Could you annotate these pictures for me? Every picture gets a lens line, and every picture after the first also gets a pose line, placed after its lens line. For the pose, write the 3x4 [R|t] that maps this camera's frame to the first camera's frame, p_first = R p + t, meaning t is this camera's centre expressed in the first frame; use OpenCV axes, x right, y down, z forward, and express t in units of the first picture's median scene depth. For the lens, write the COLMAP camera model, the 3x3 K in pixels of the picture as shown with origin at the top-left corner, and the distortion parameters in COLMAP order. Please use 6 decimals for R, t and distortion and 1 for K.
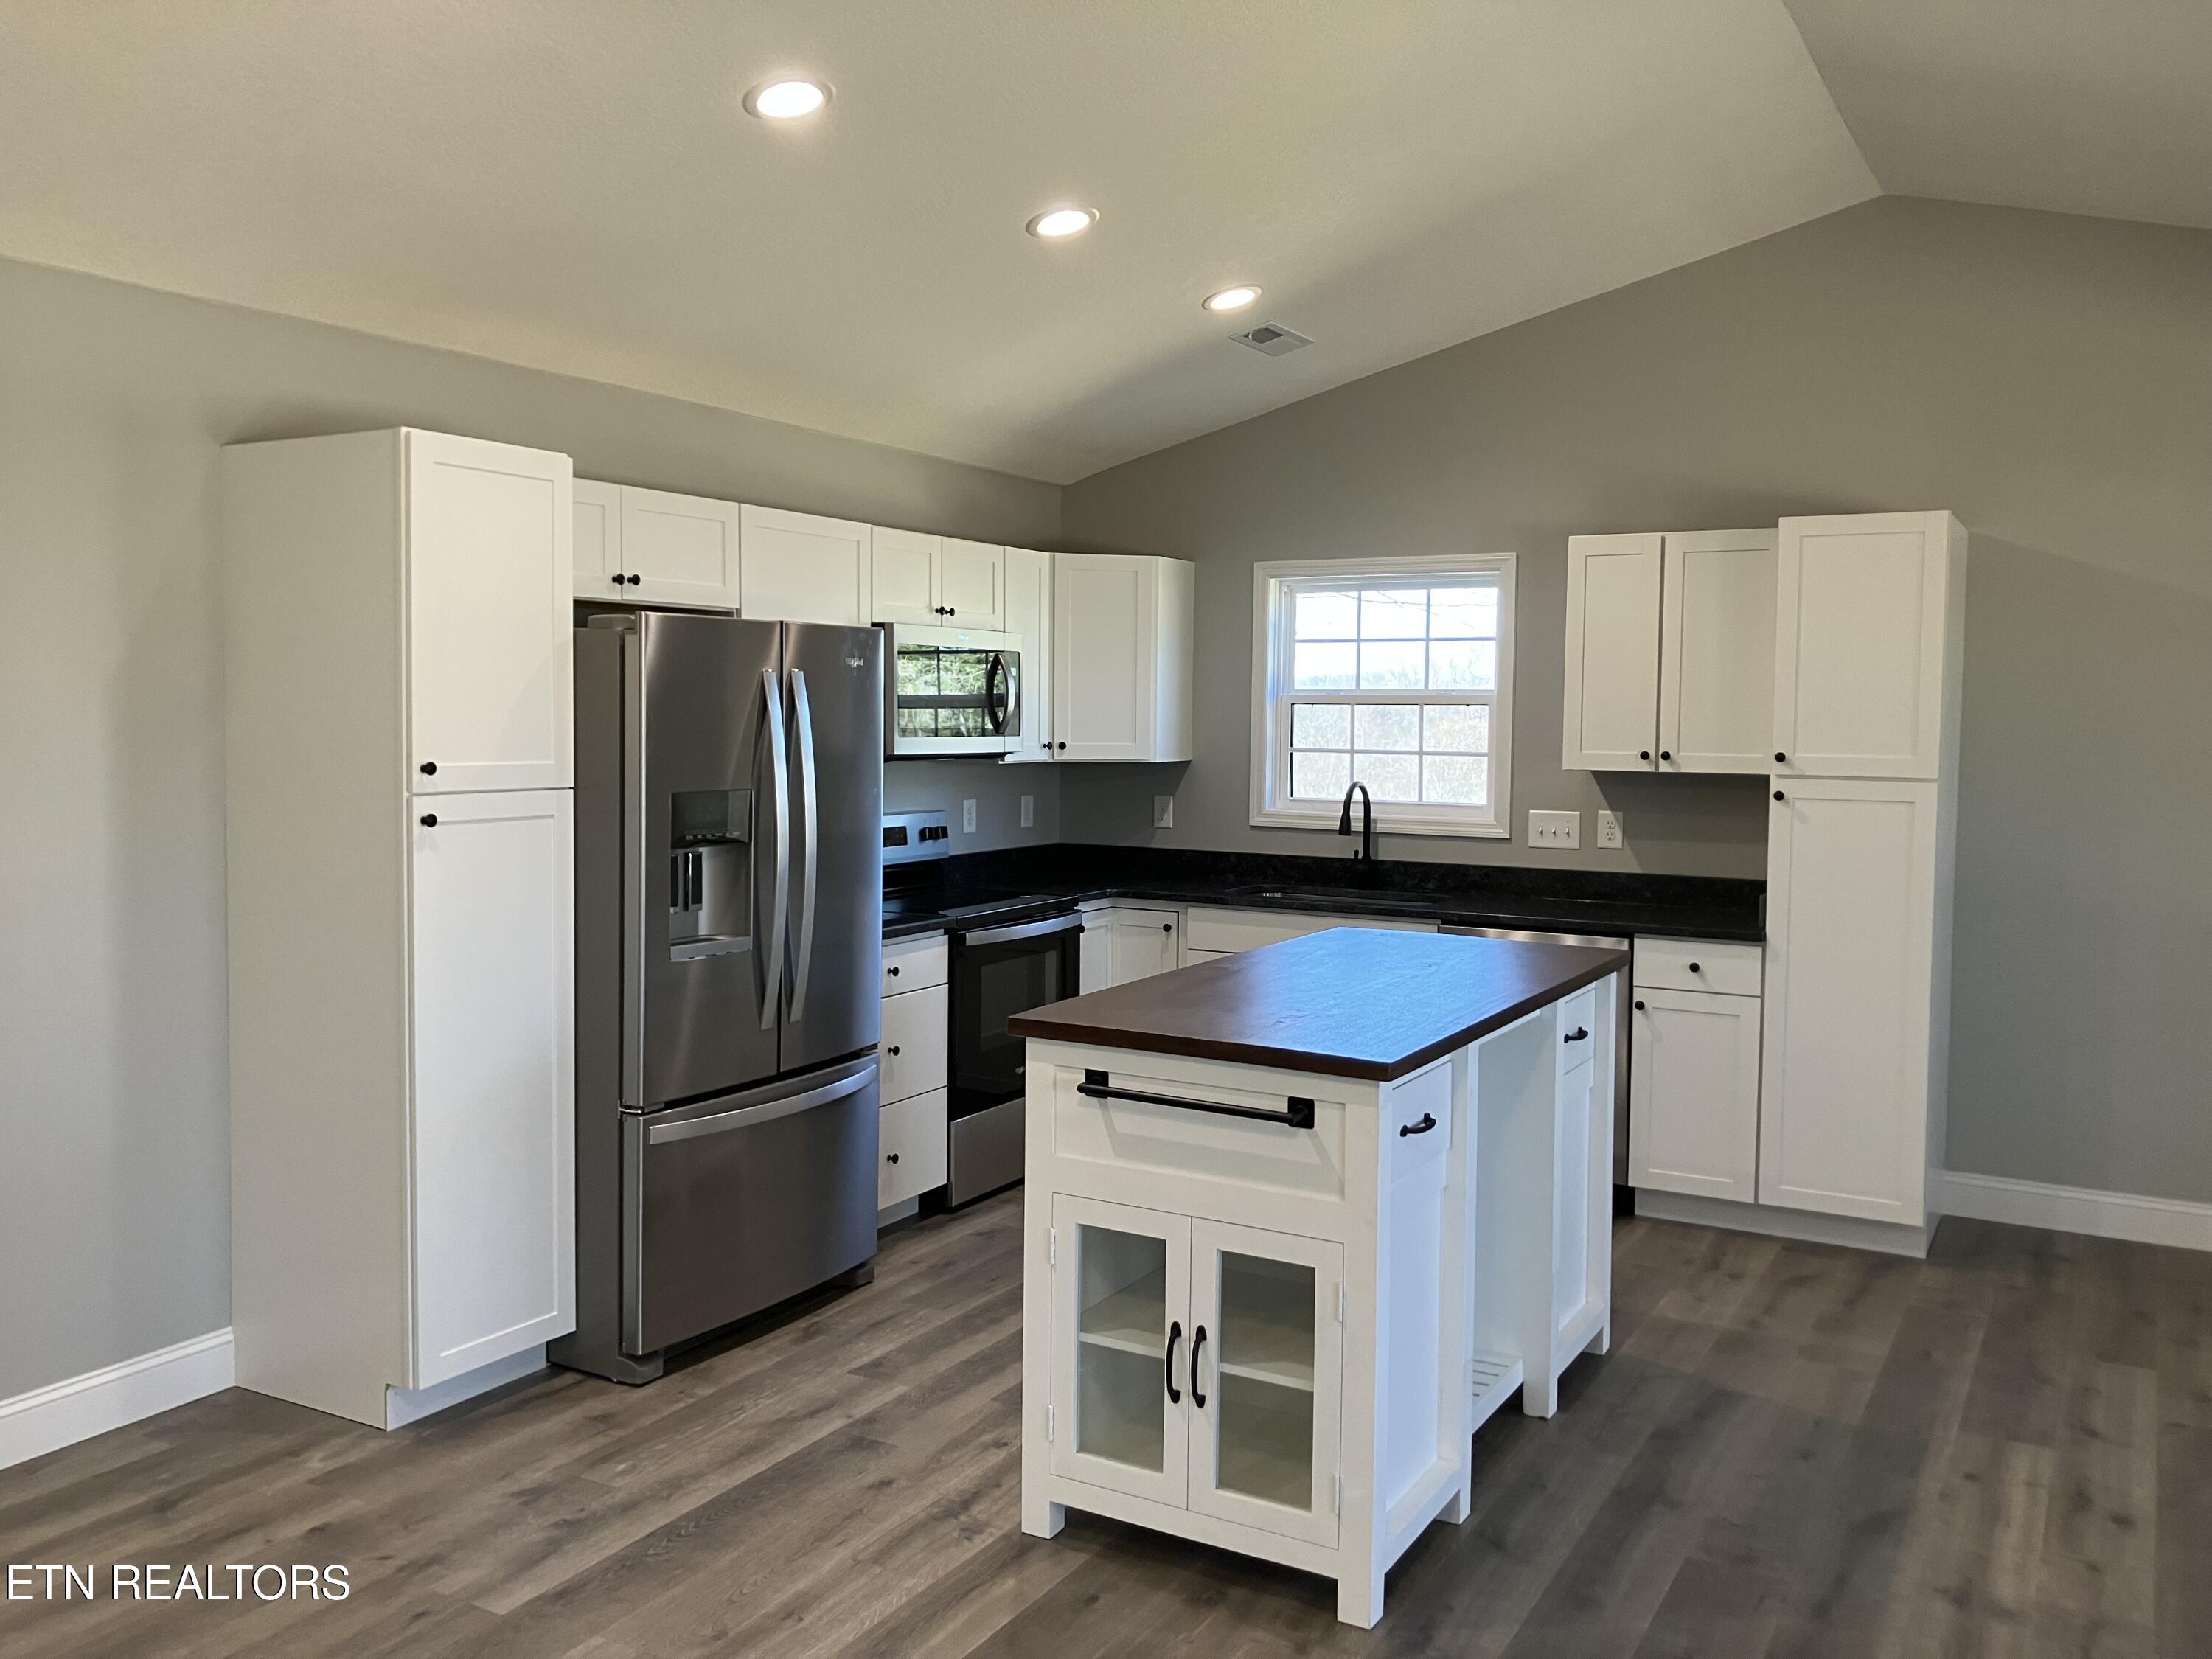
lens RADIAL K [[1813.8, 0, 1104.8], [0, 1813.8, 811.0], [0, 0, 1]] dist [0.042530, -0.014364]
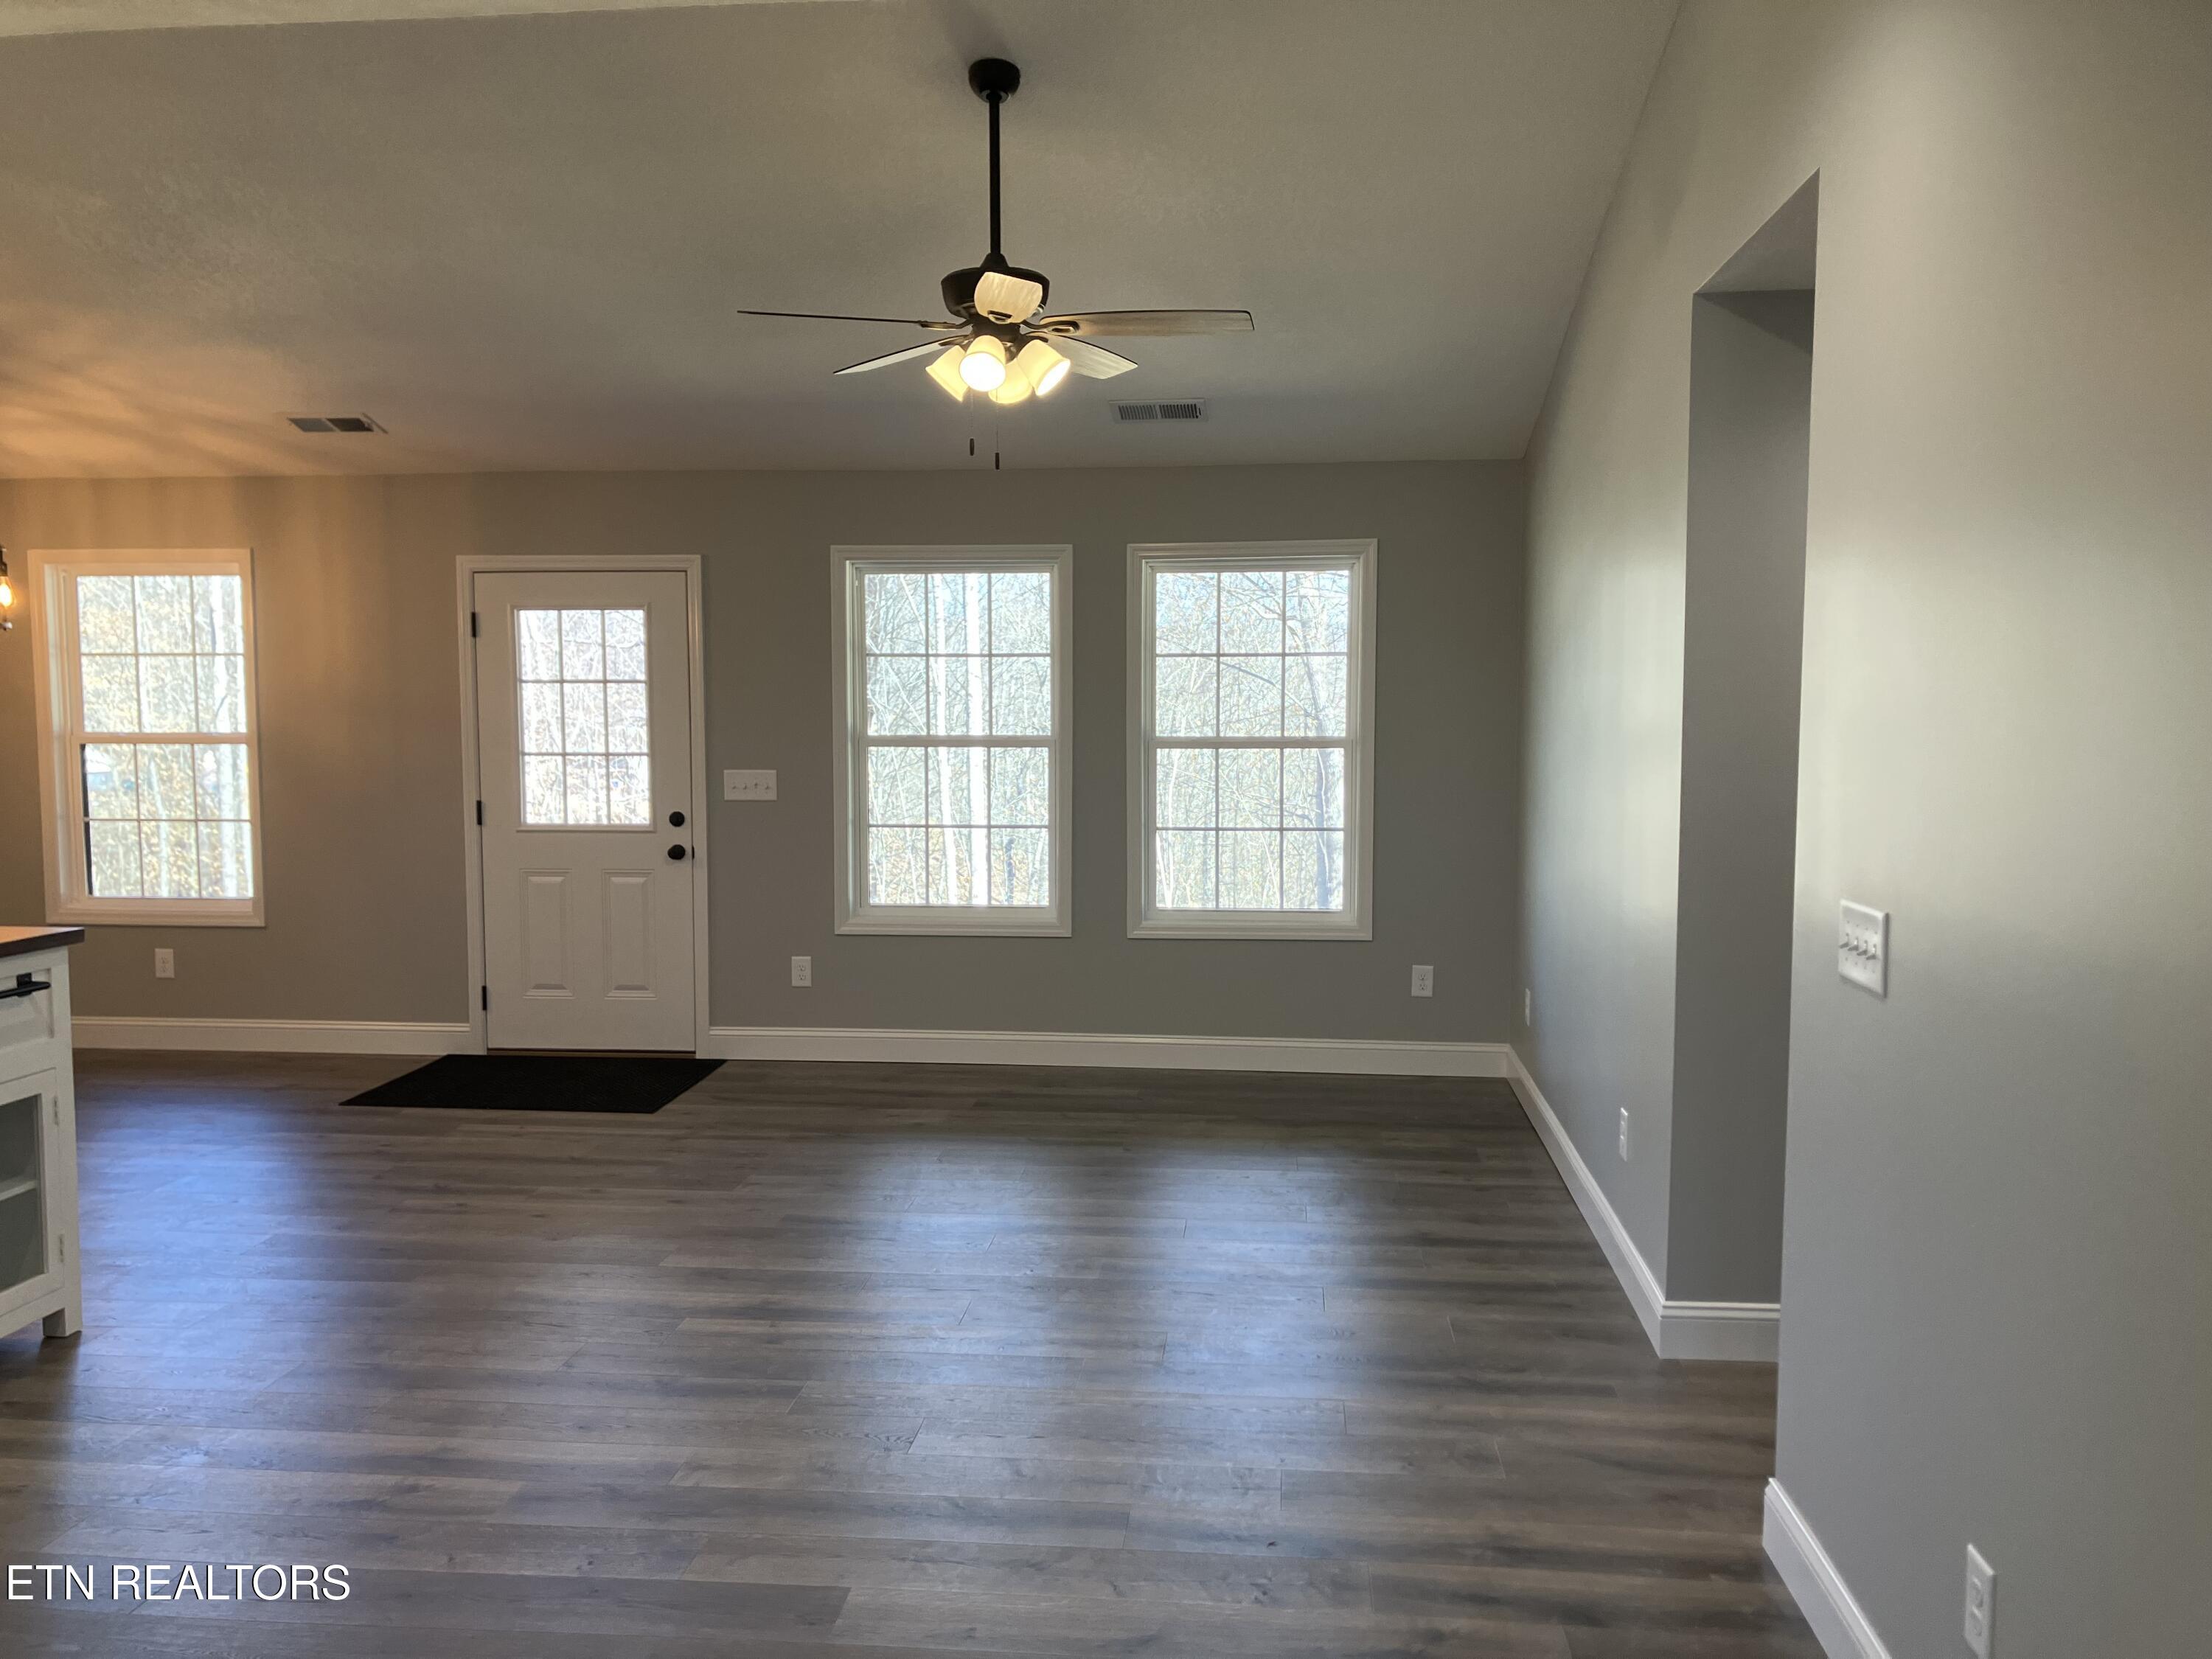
lens RADIAL K [[1796.0, 0, 1106.0], [0, 1796.0, 829.5], [0, 0, 1]] dist [0.006880, -0.005523]
pose [[-0.394733, -0.082004, 0.915129, -0.918750], [0.050041, 0.992612, 0.110532, -0.035674], [-0.917432, 0.089424, -0.387713, 0.499135]]
